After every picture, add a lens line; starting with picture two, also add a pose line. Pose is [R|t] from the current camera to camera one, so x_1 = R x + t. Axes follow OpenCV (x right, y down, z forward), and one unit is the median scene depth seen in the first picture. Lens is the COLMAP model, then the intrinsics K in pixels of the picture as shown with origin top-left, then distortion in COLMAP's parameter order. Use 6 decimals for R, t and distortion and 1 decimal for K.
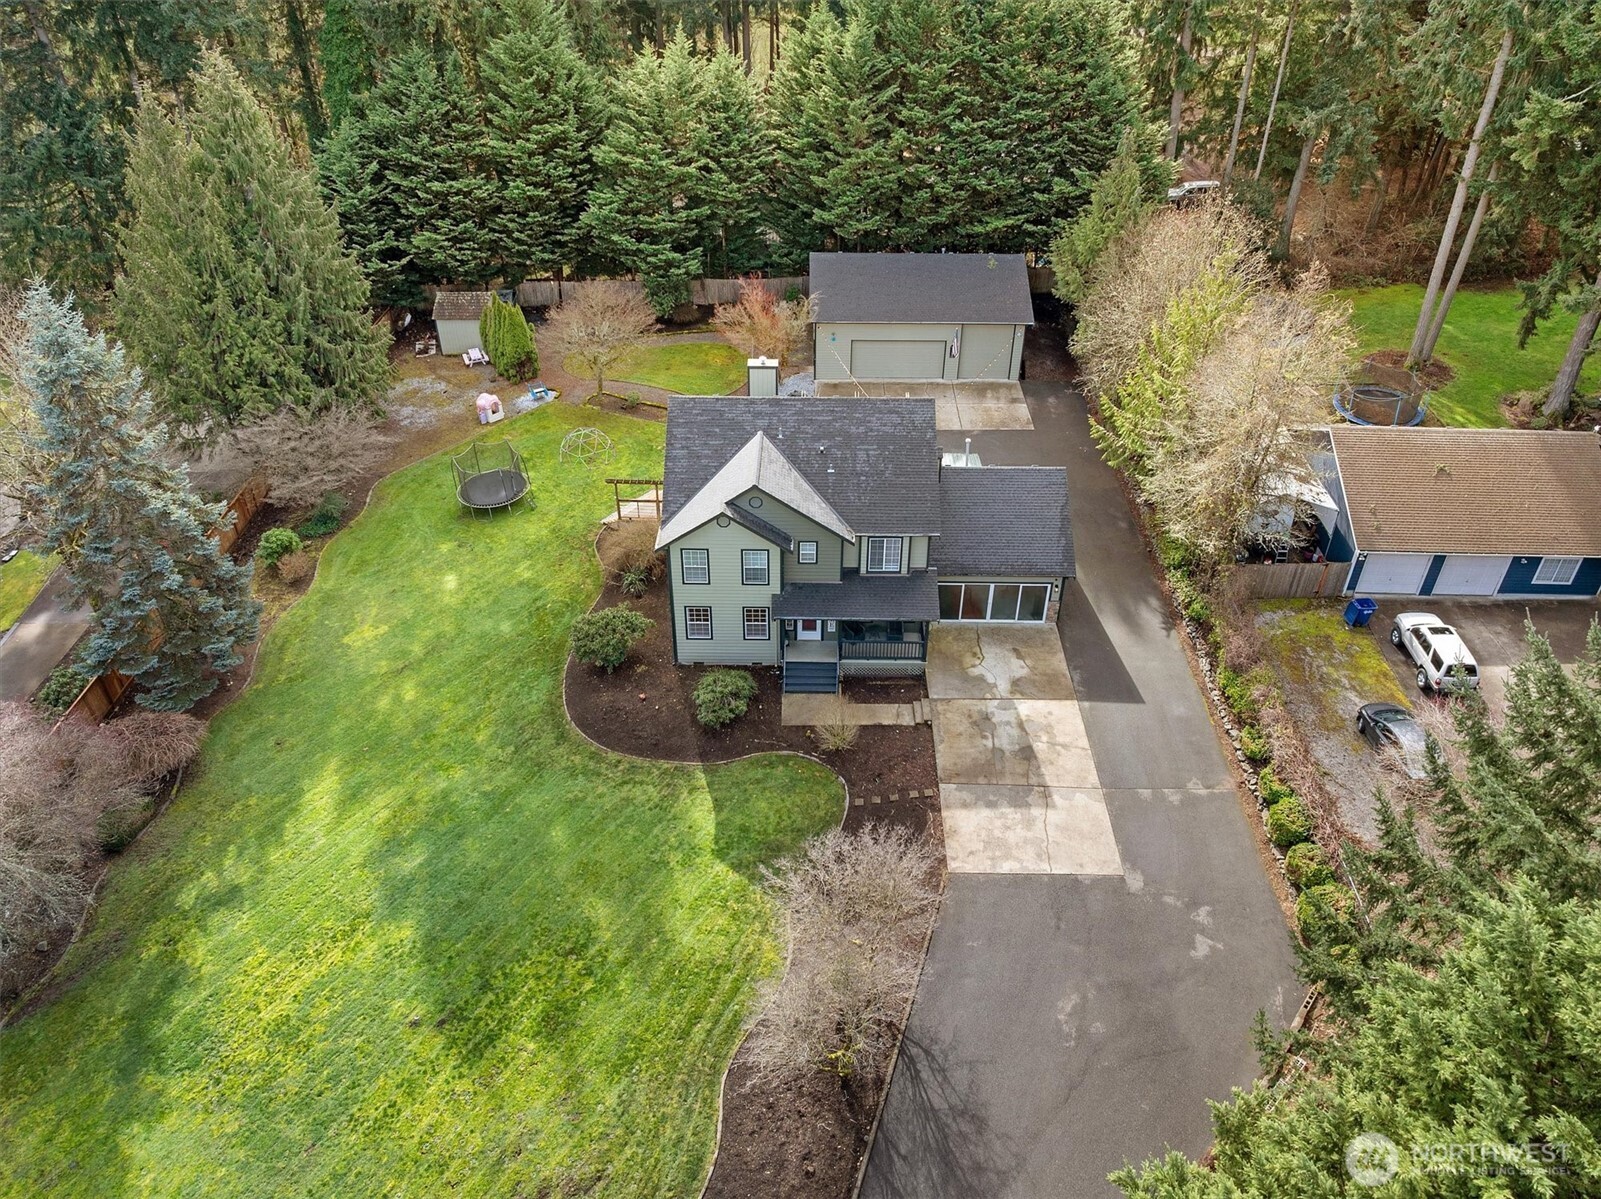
lens RADIAL K [[1159.0, 0, 800.5], [0, 1159.0, 599.5], [0, 0, 1]] dist [-0.055872, 0.031152]
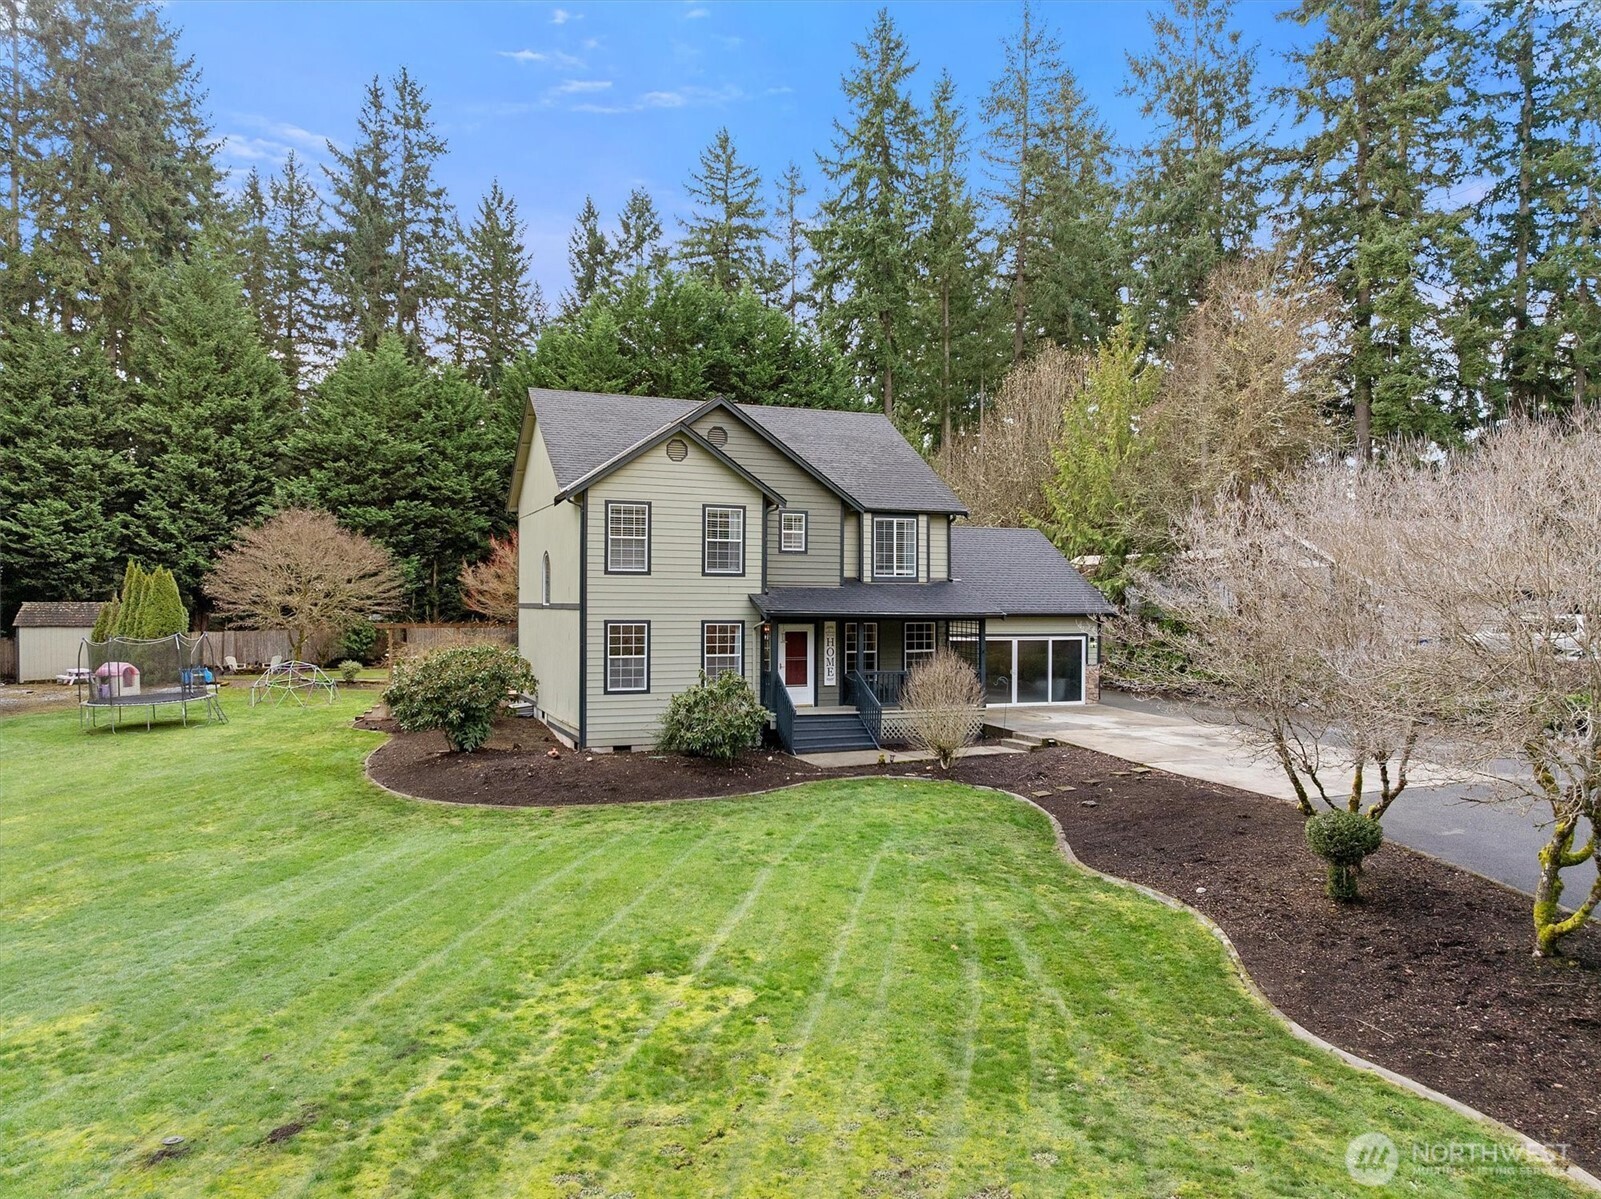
lens RADIAL K [[1159.0, 0, 800.5], [0, 1159.0, 599.5], [0, 0, 1]] dist [-0.055872, 0.031152]
pose [[0.920739, 0.002256, 0.390173, -0.245197], [0.233302, 0.798348, -0.555167, 0.354392], [-0.312746, 0.602192, 0.734544, 0.562401]]
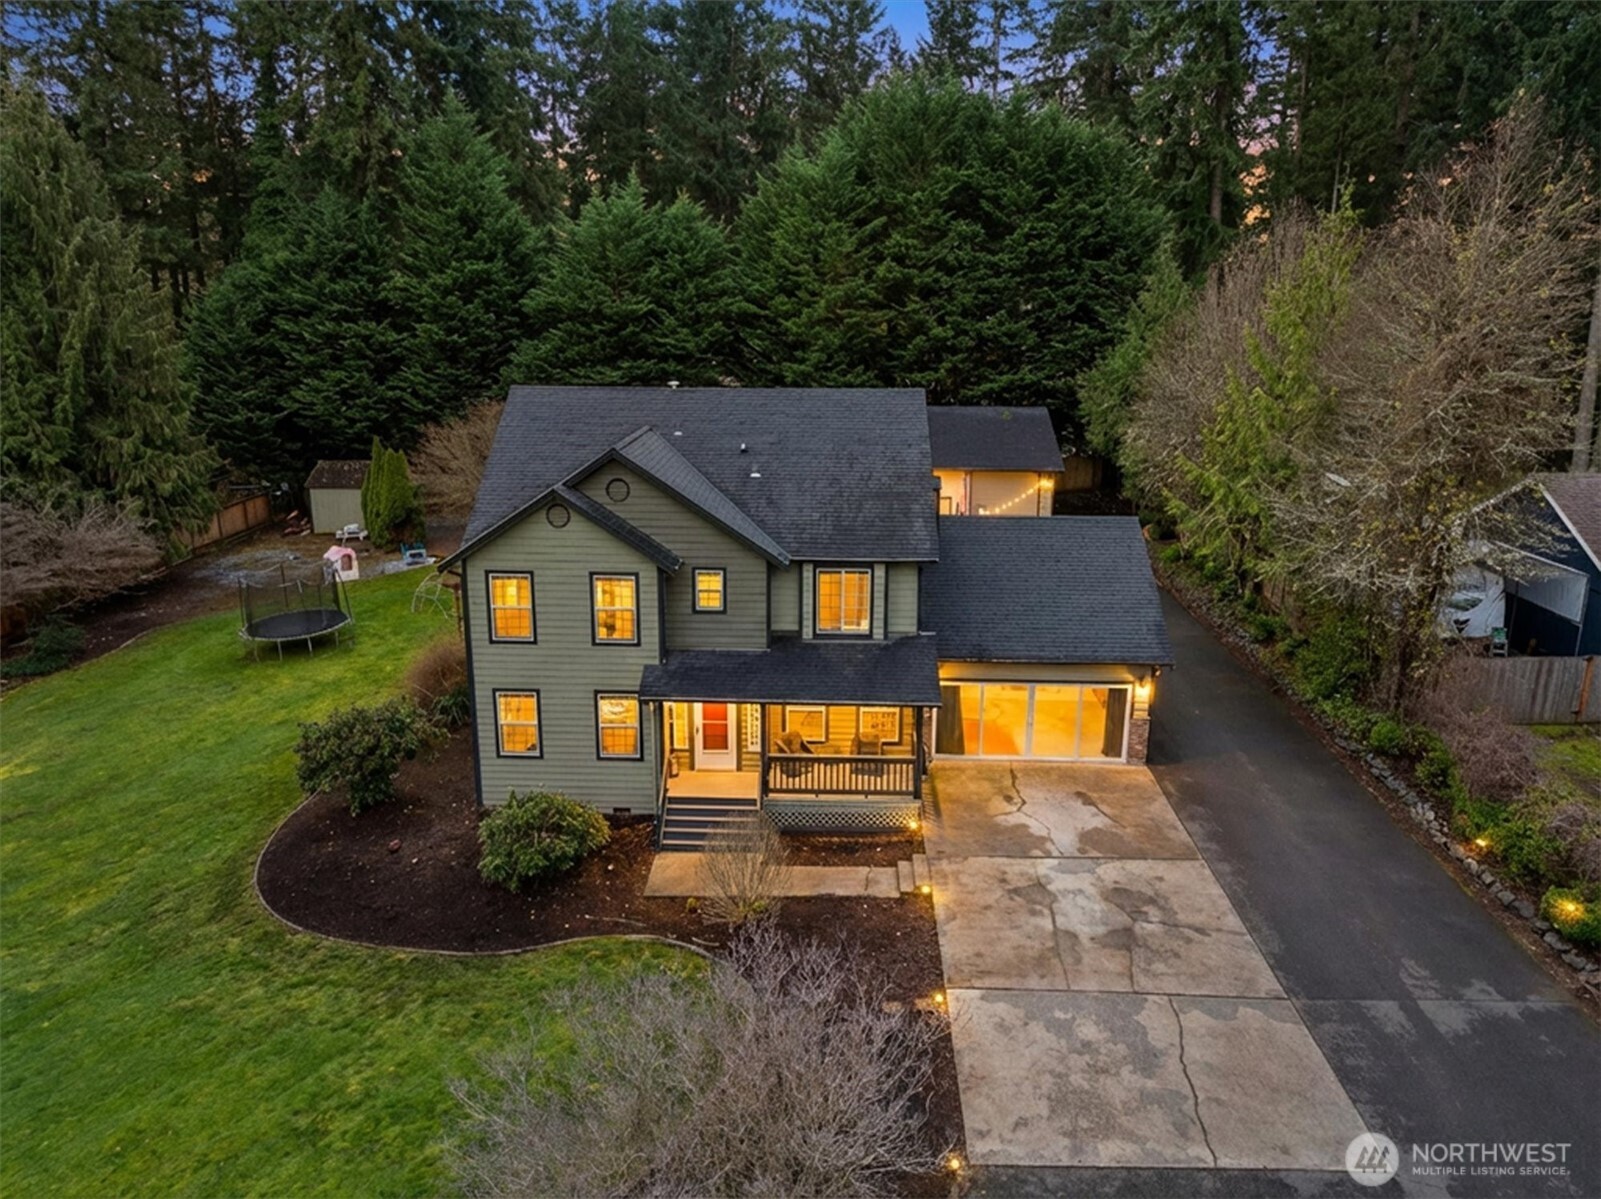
lens RADIAL K [[1150.8, 0, 808.8], [0, 1150.8, 562.0], [0, 0, 1]] dist [-0.049873, 0.003168]
pose [[0.999838, 0.005399, -0.017150, 0.067509], [-0.011720, 0.919064, -0.393933, 0.176203], [0.013635, 0.394070, 0.918979, 0.477758]]
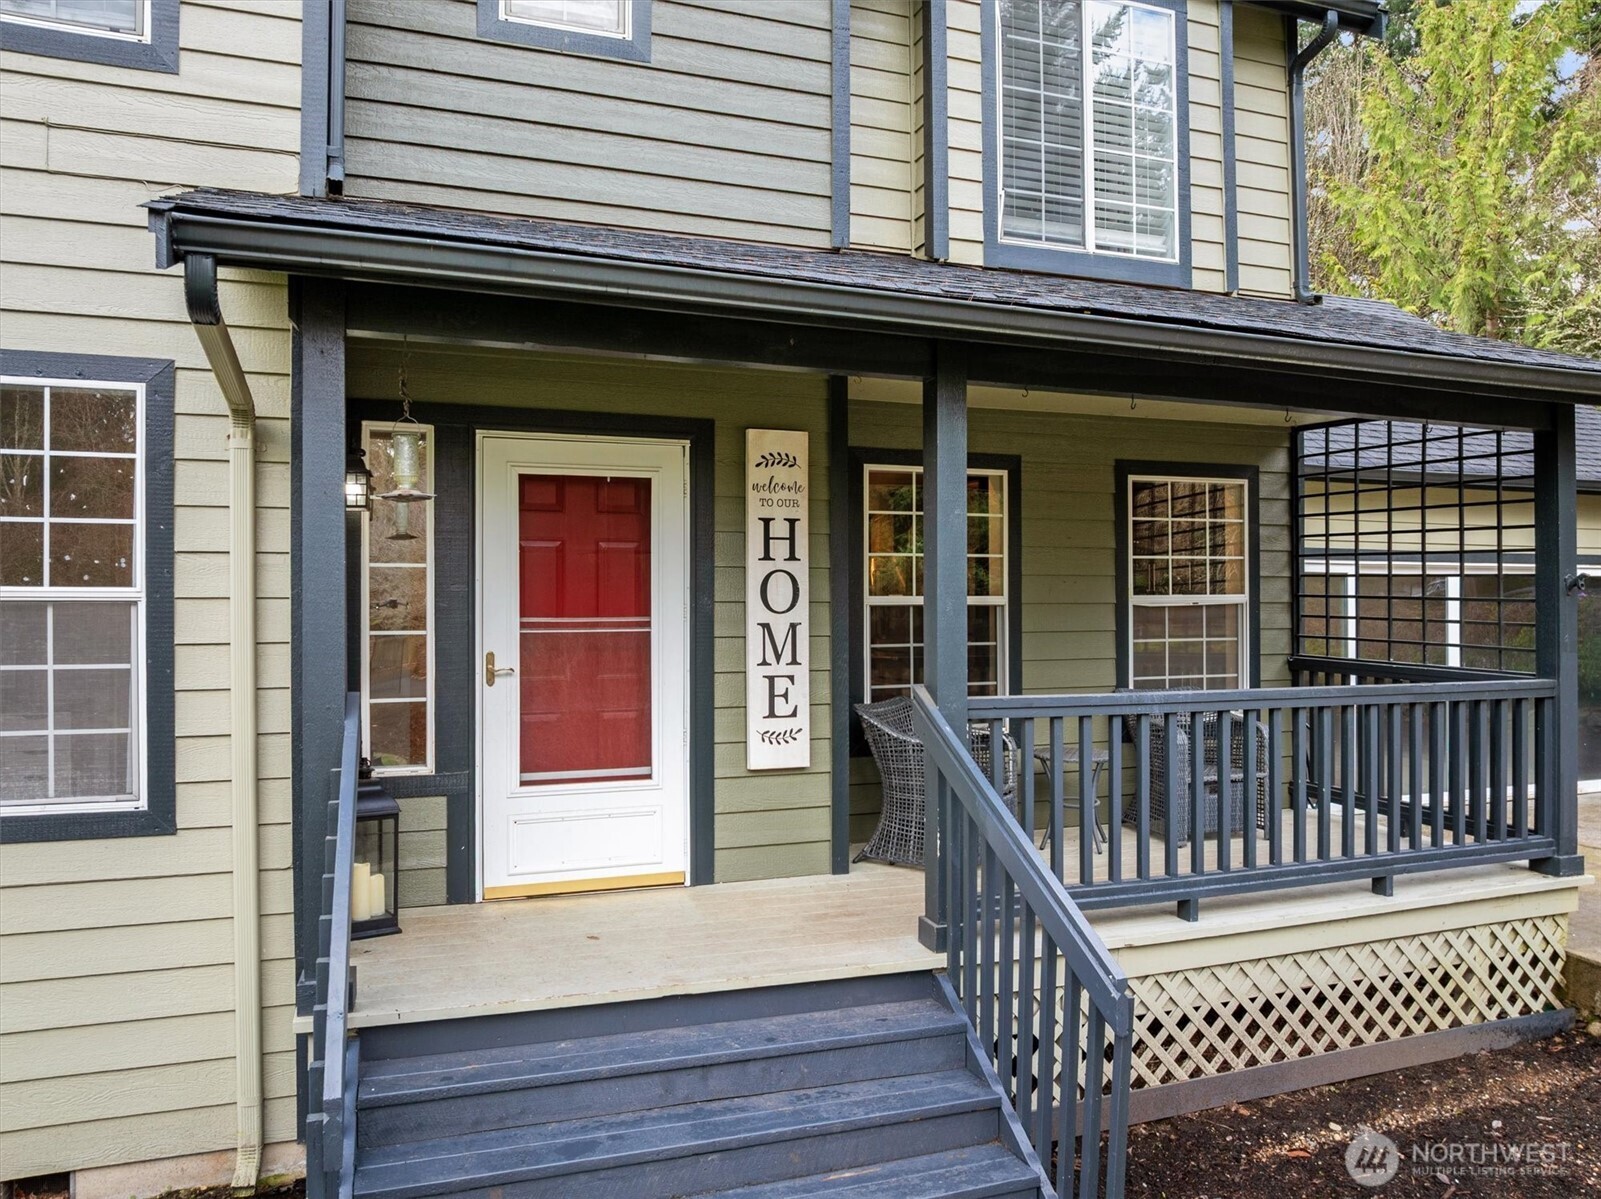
lens RADIAL K [[1159.0, 0, 800.5], [0, 1159.0, 599.5], [0, 0, 1]] dist [-0.055872, 0.031152]
pose [[0.935991, -0.001794, 0.352020, -0.012599], [0.215476, 0.793688, -0.568885, 0.086470], [-0.278373, 0.608323, 0.743271, 0.969213]]
